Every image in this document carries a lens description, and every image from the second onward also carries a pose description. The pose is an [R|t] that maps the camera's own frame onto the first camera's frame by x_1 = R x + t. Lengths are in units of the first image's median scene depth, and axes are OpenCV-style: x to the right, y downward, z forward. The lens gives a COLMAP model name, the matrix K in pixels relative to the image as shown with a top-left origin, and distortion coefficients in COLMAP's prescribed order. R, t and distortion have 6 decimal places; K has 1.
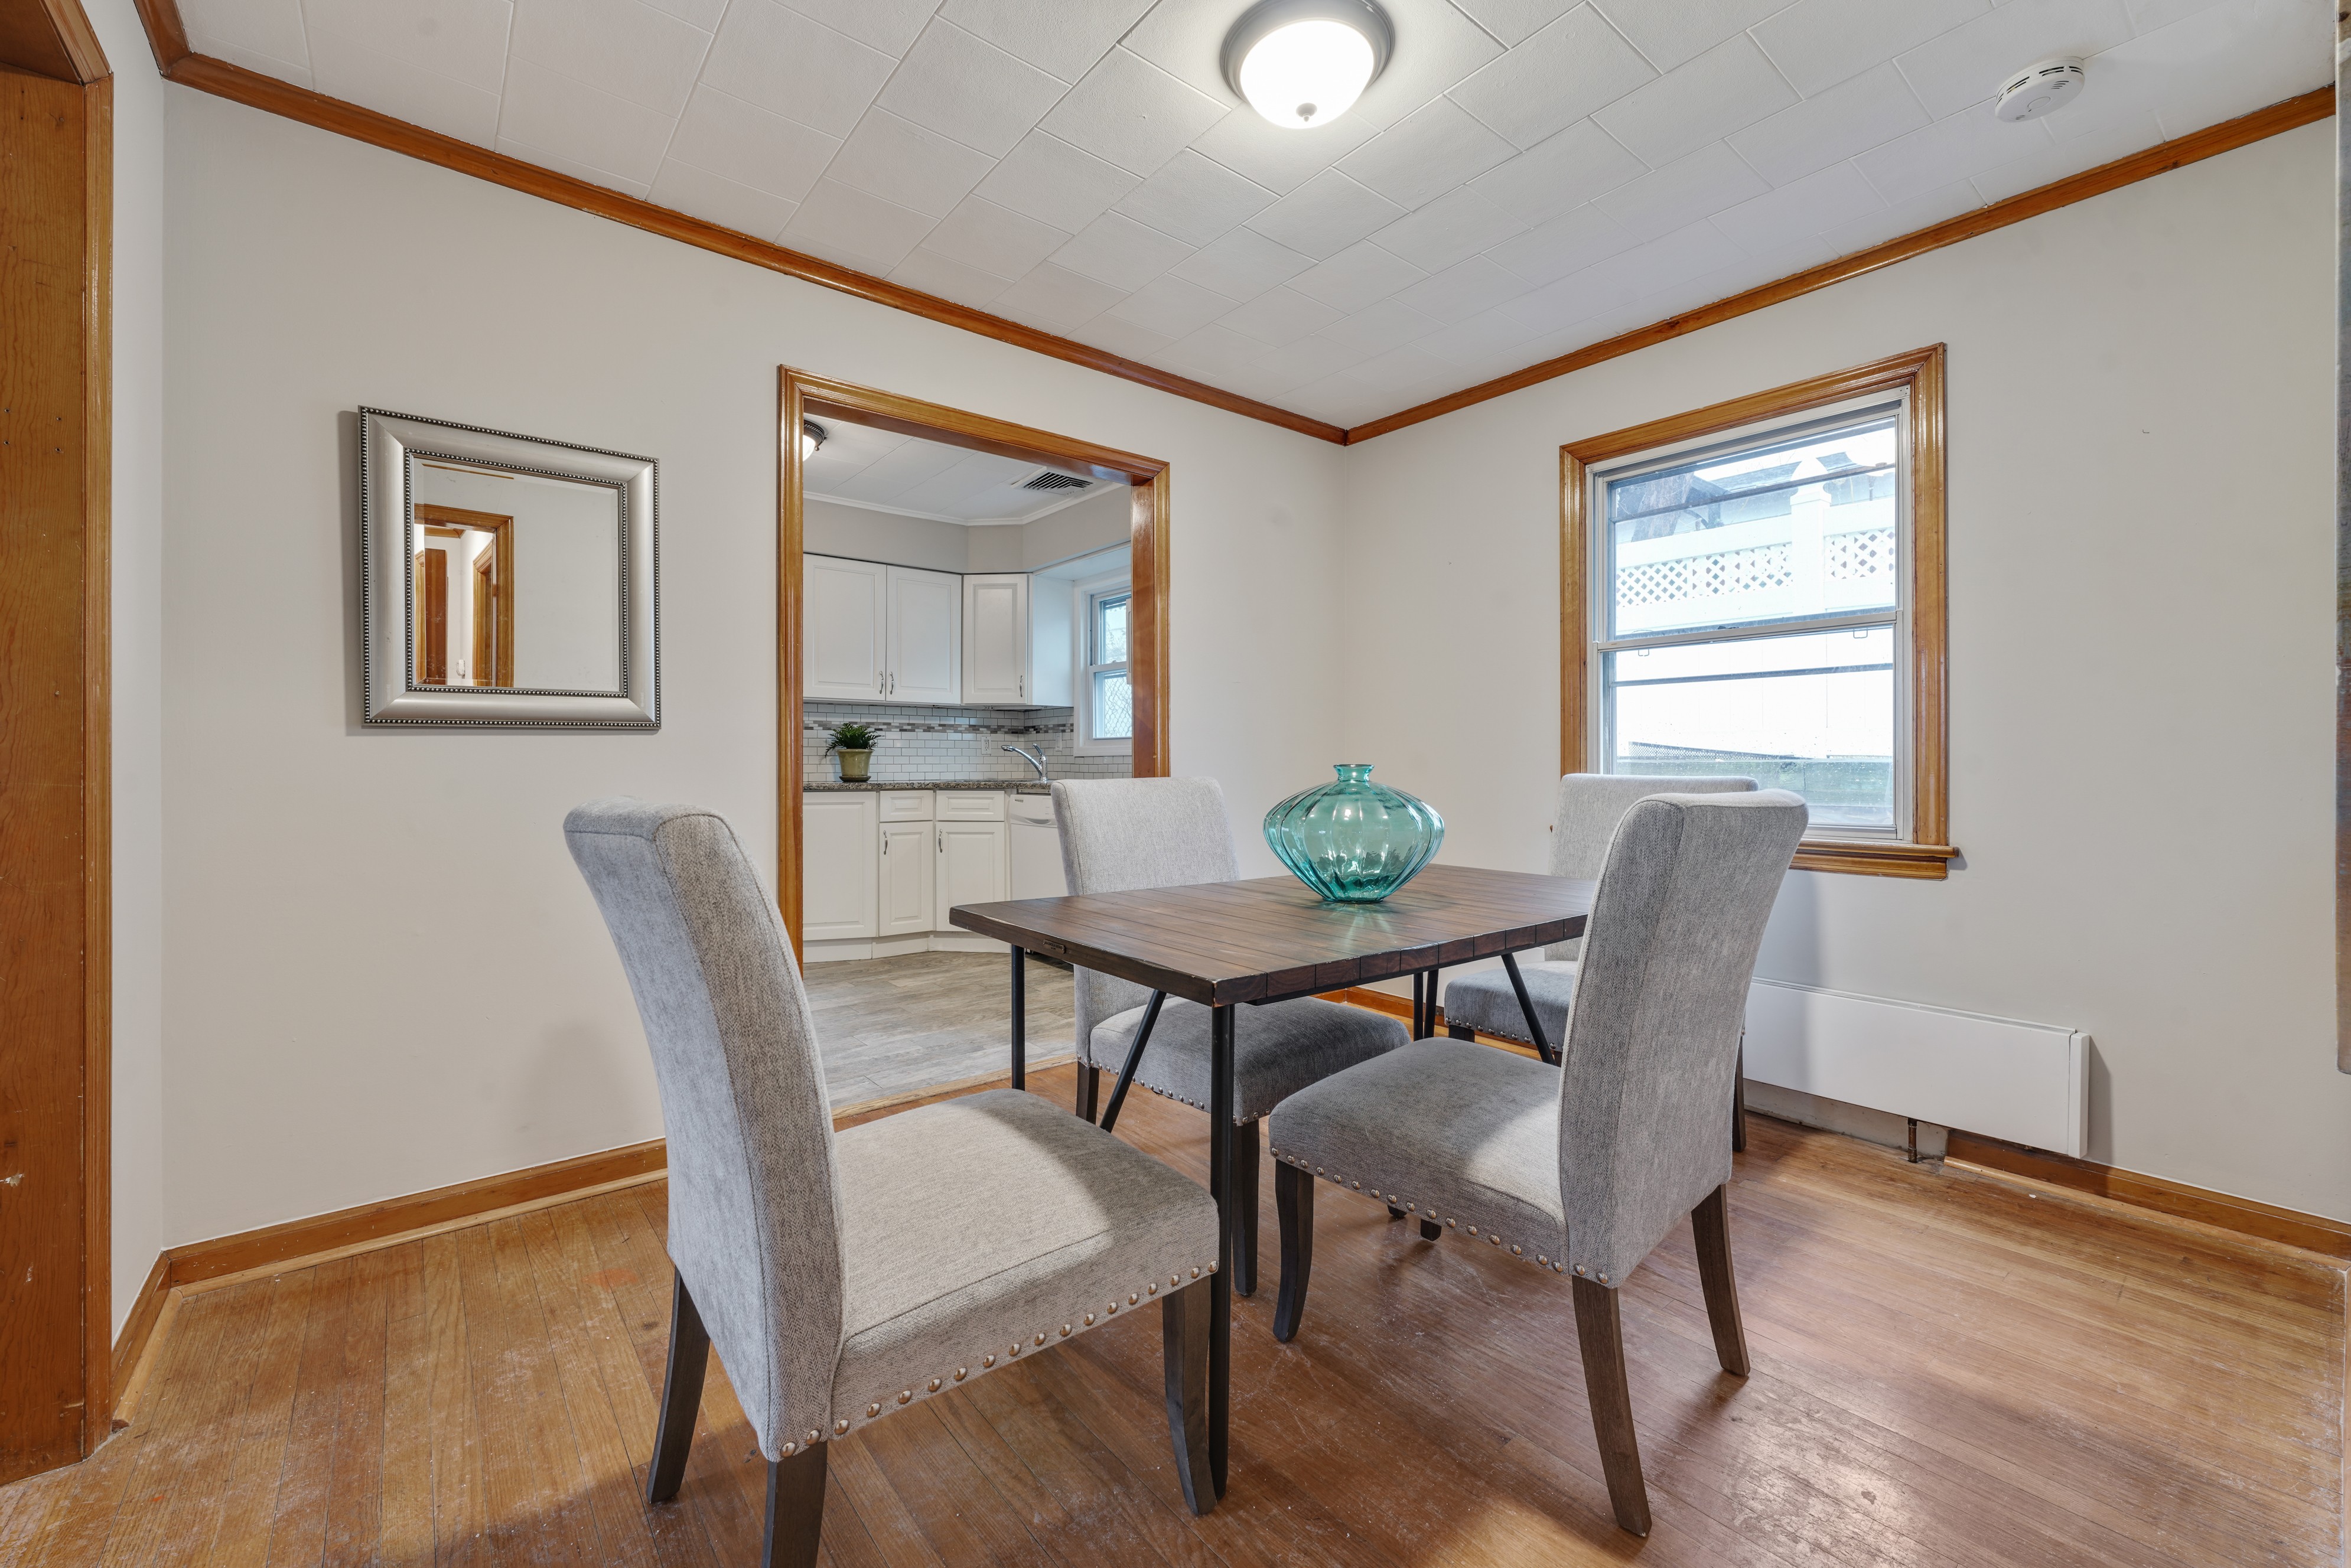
lens RADIAL K [[944.9, 0, 1150.6], [0, 944.9, 764.9], [0, 0, 1]] dist [-0.000079, 0.000070]
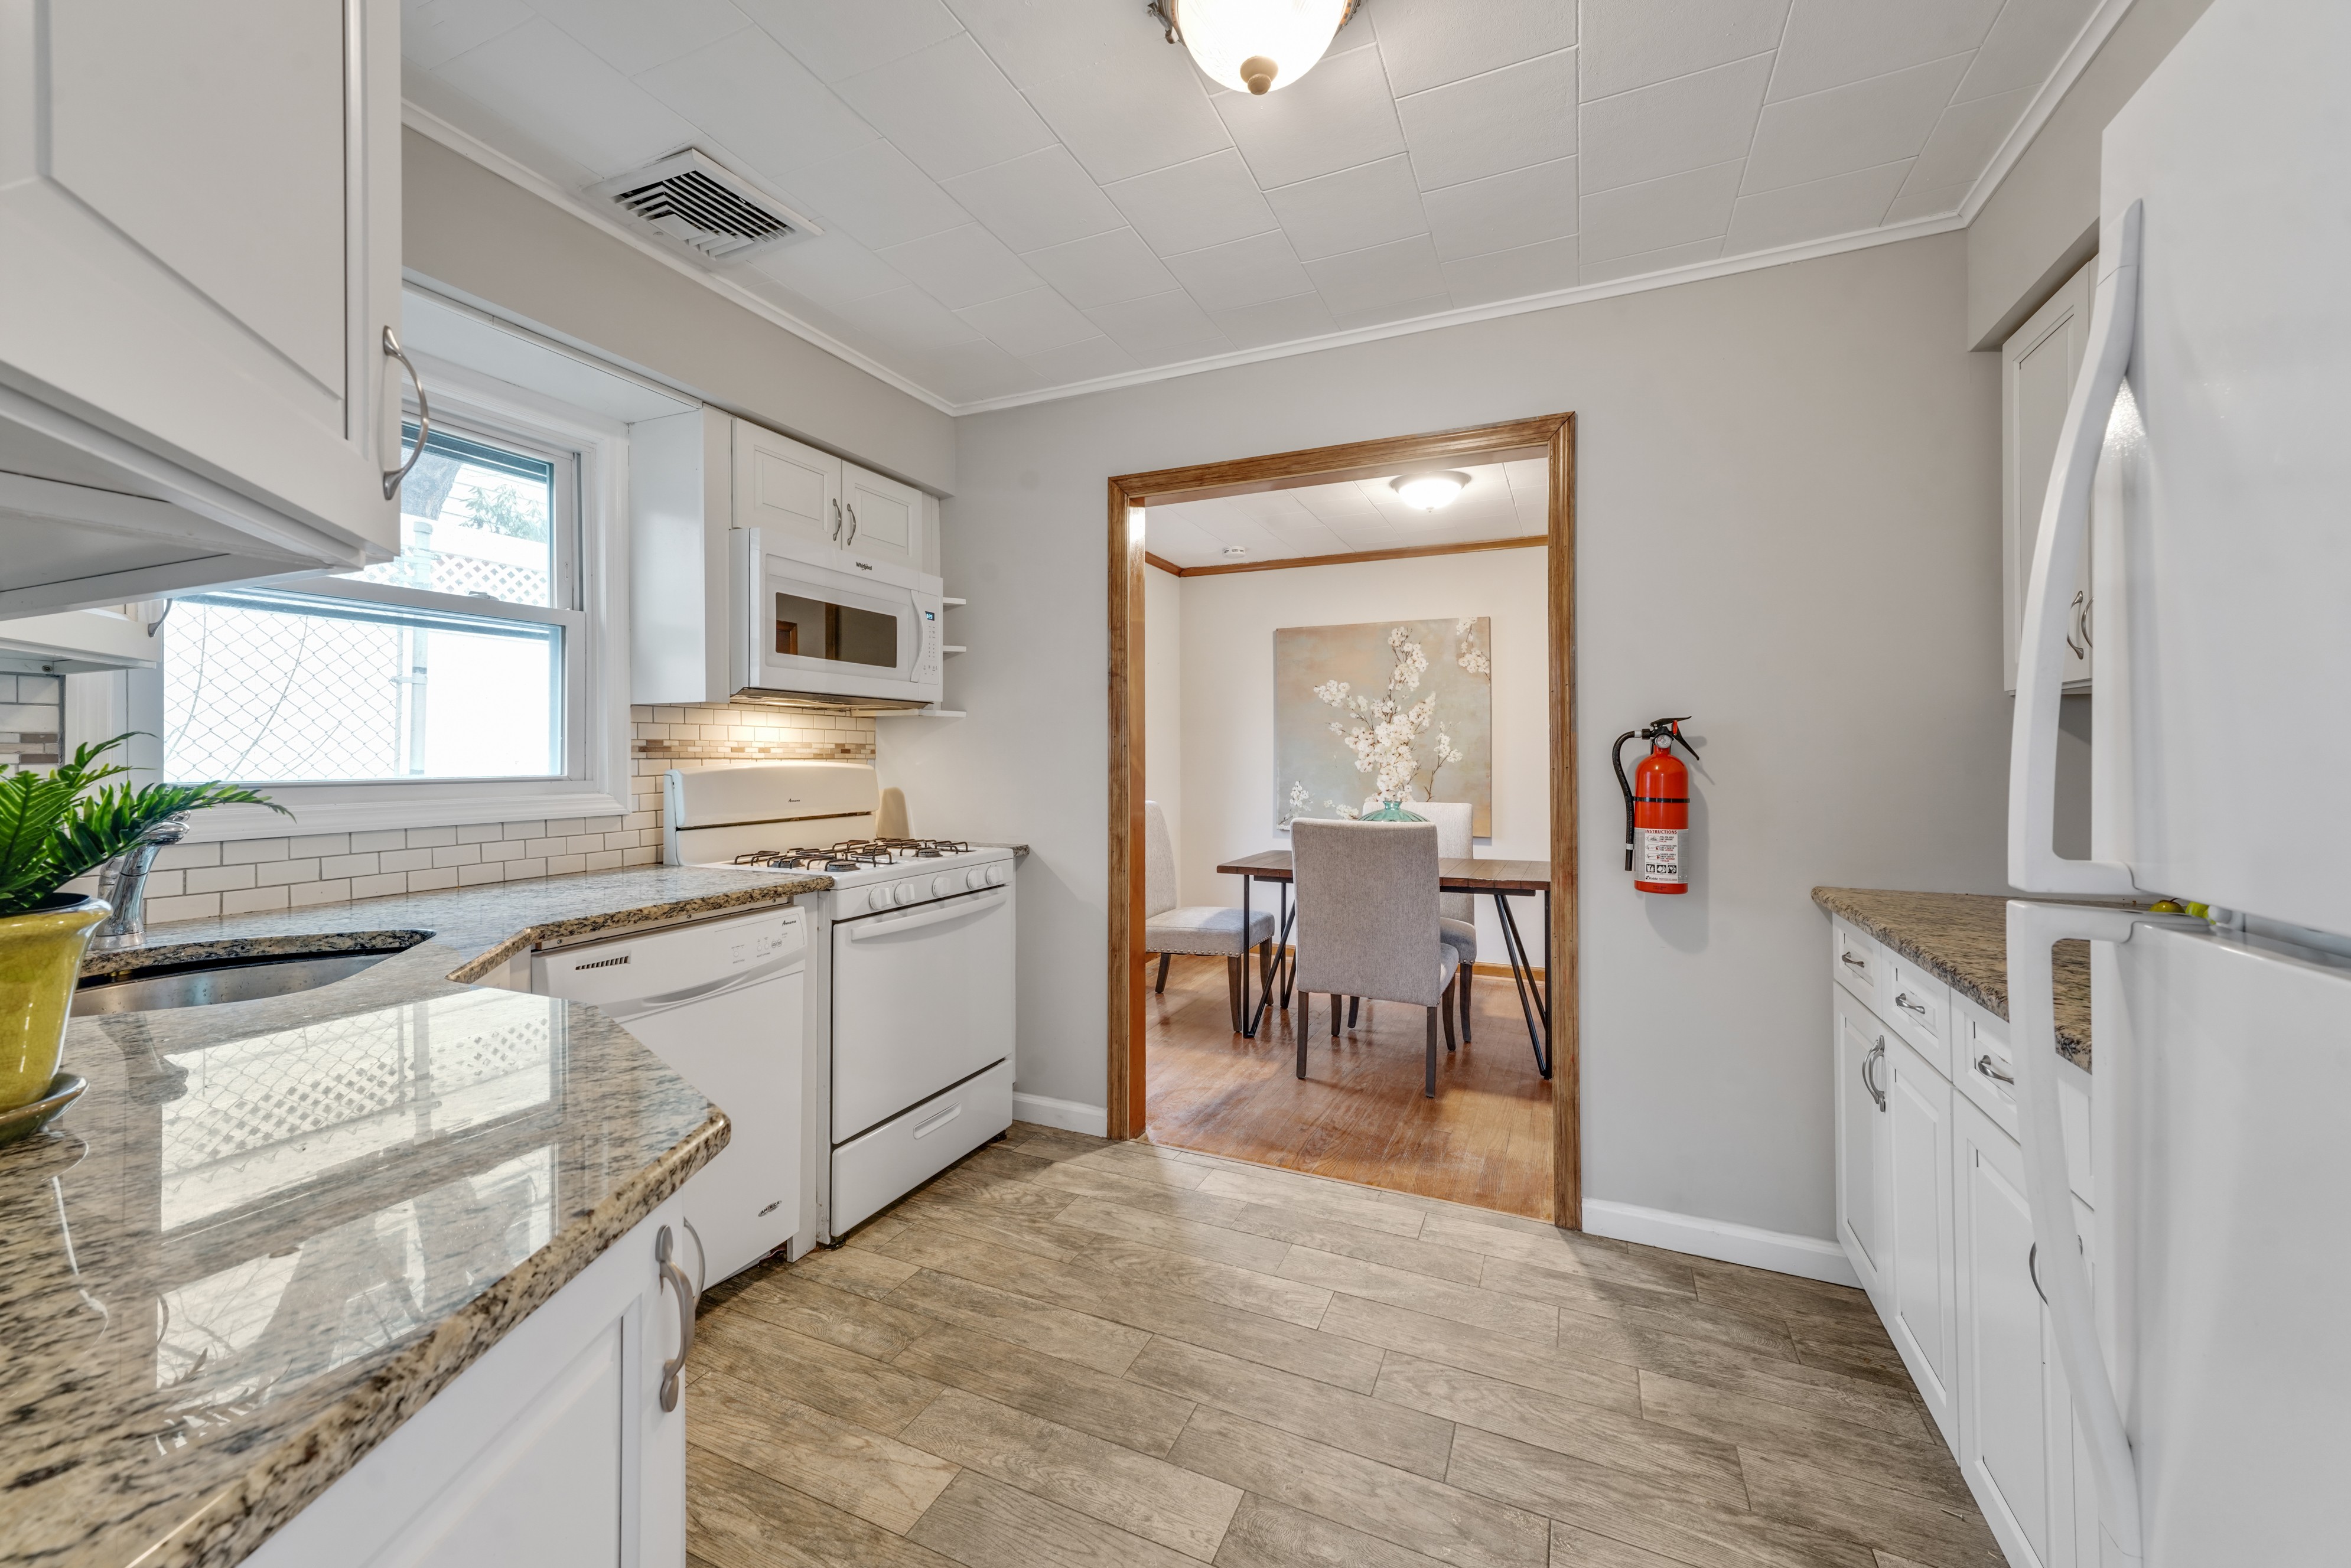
lens RADIAL K [[920.8, 0, 1159.0], [0, 920.8, 746.8], [0, 0, 1]] dist [0.000791, 0.000061]
pose [[-0.458999, 0.010476, 0.888375, -0.484683], [0.005773, 0.999945, -0.008809, -0.036071], [-0.888418, 0.001086, -0.459034, 0.848127]]
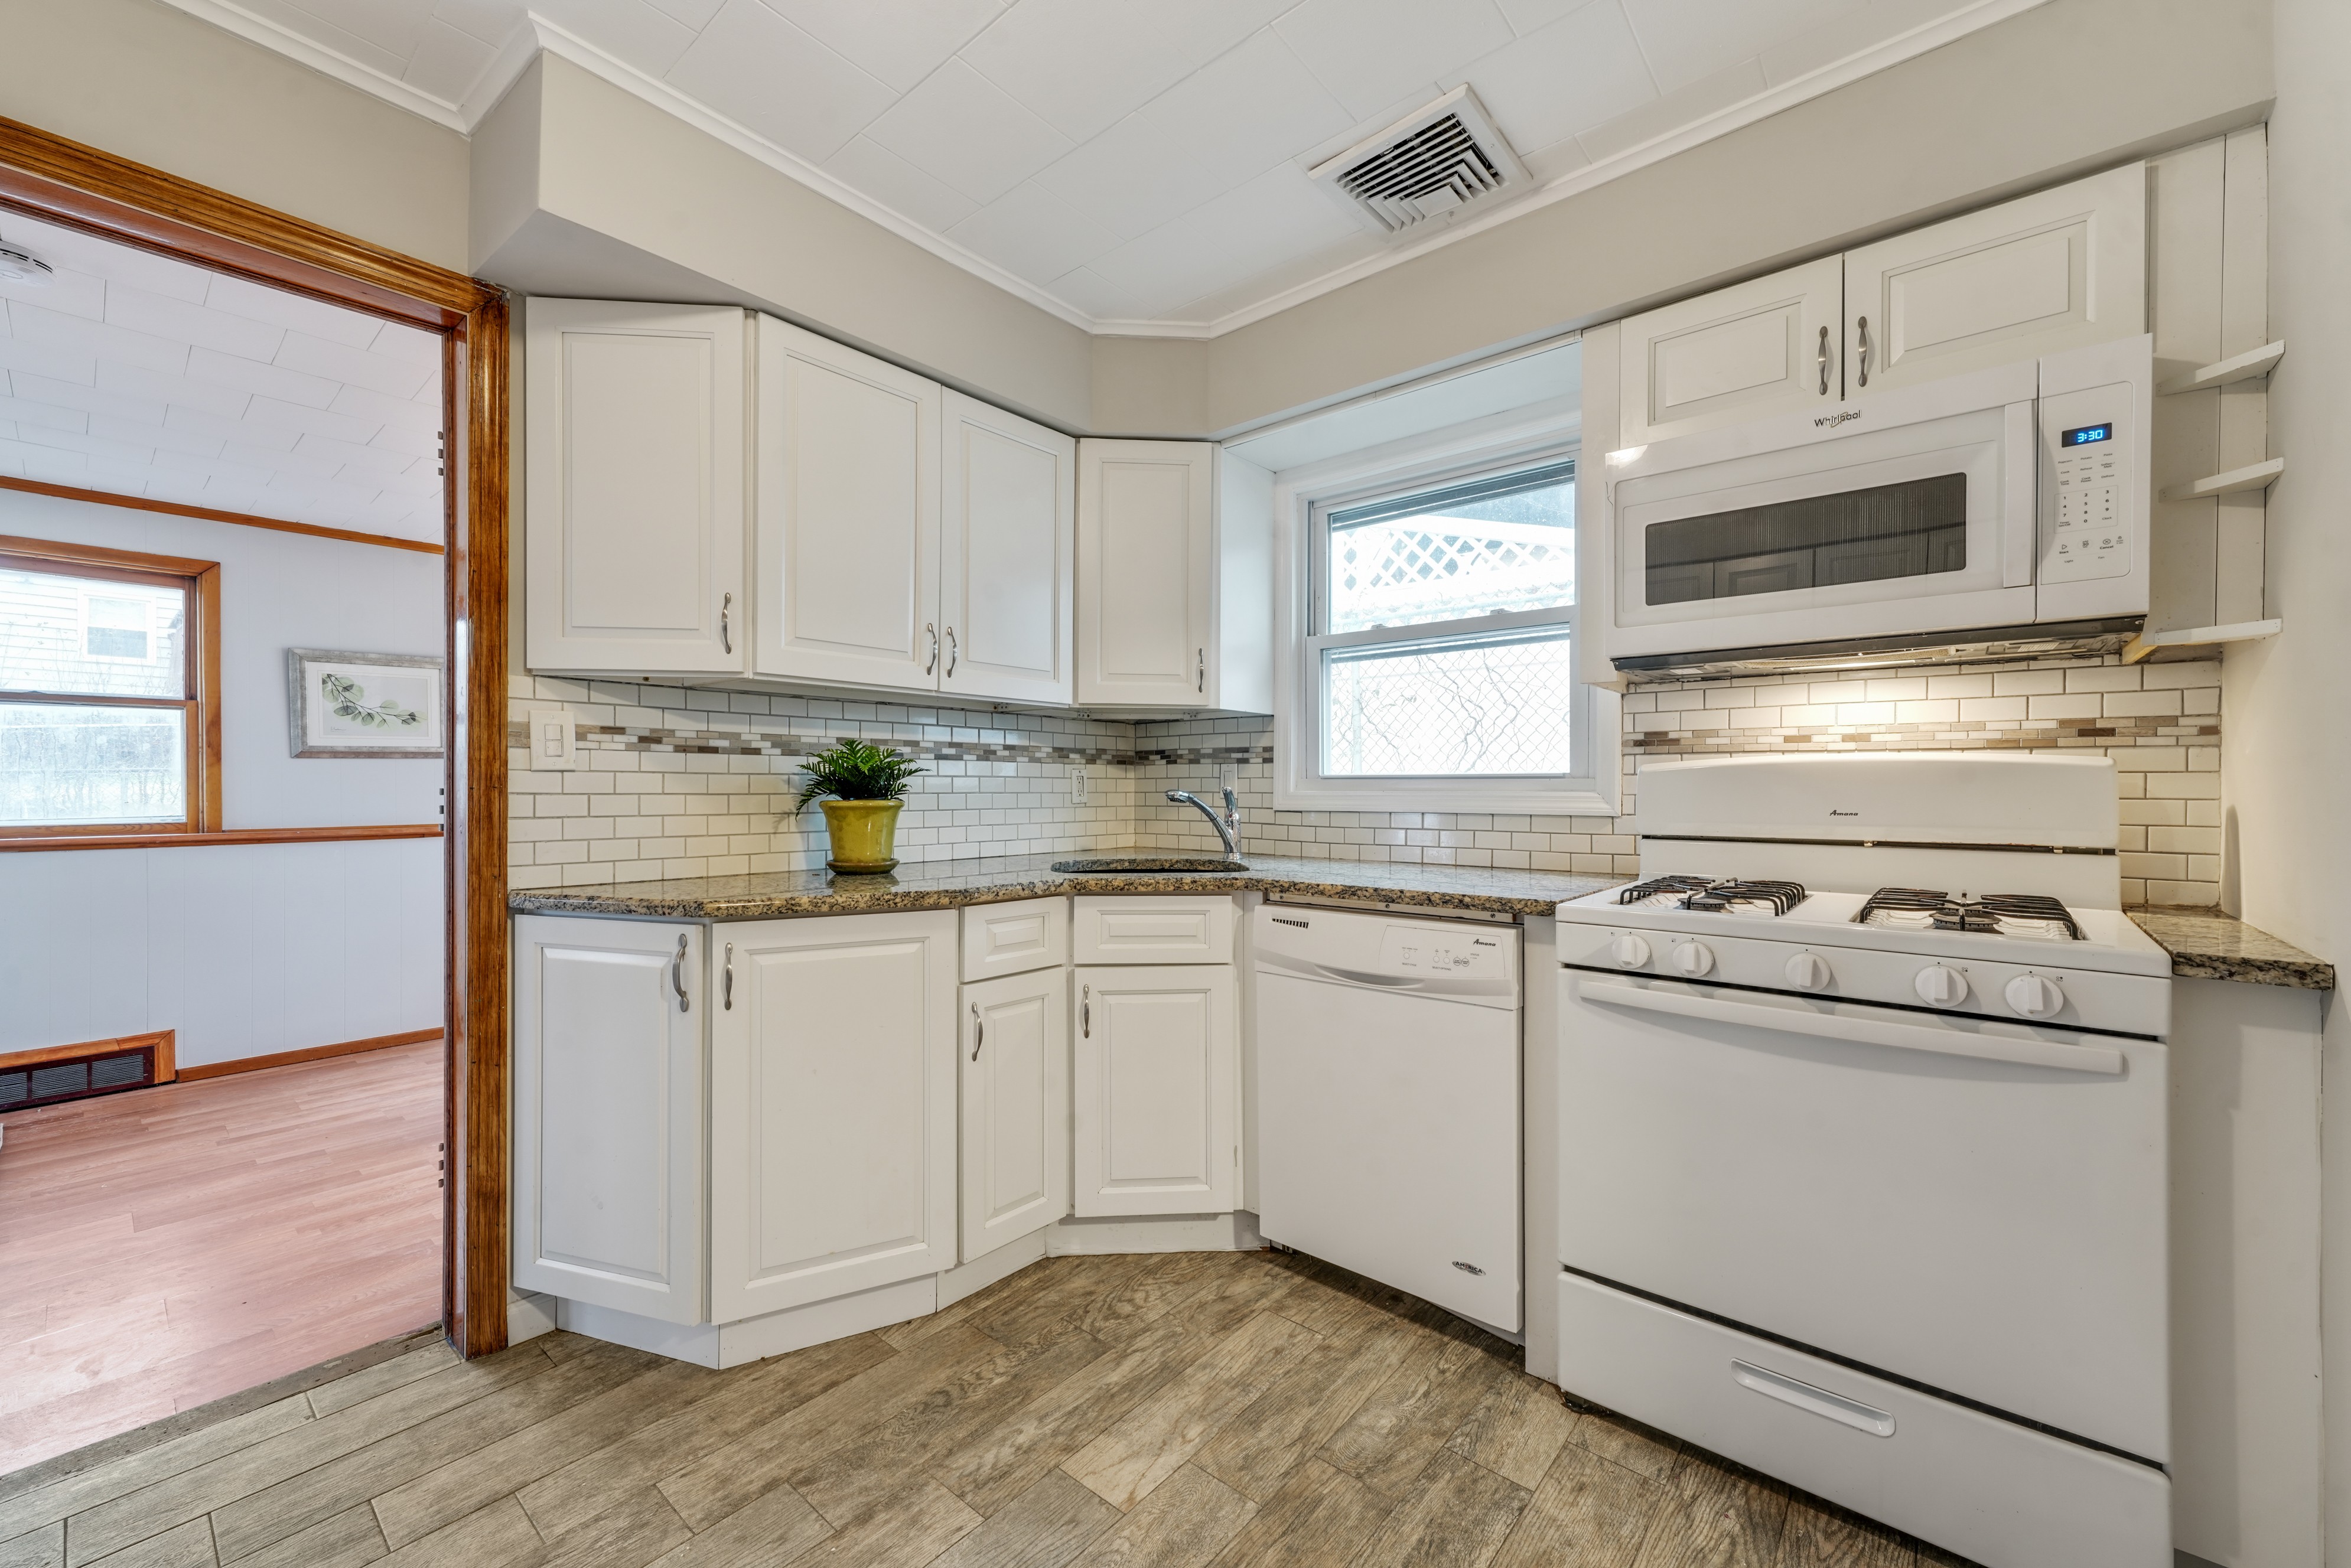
lens RADIAL K [[925.0, 0, 1160.0], [0, 925.0, 790.4], [0, 0, 1]] dist [0.007281, 0.000134]
pose [[0.980962, 0.001304, 0.194193, -0.245233], [-0.001502, 0.999998, 0.000870, -0.020251], [-0.194192, -0.001145, 0.980963, 0.516354]]
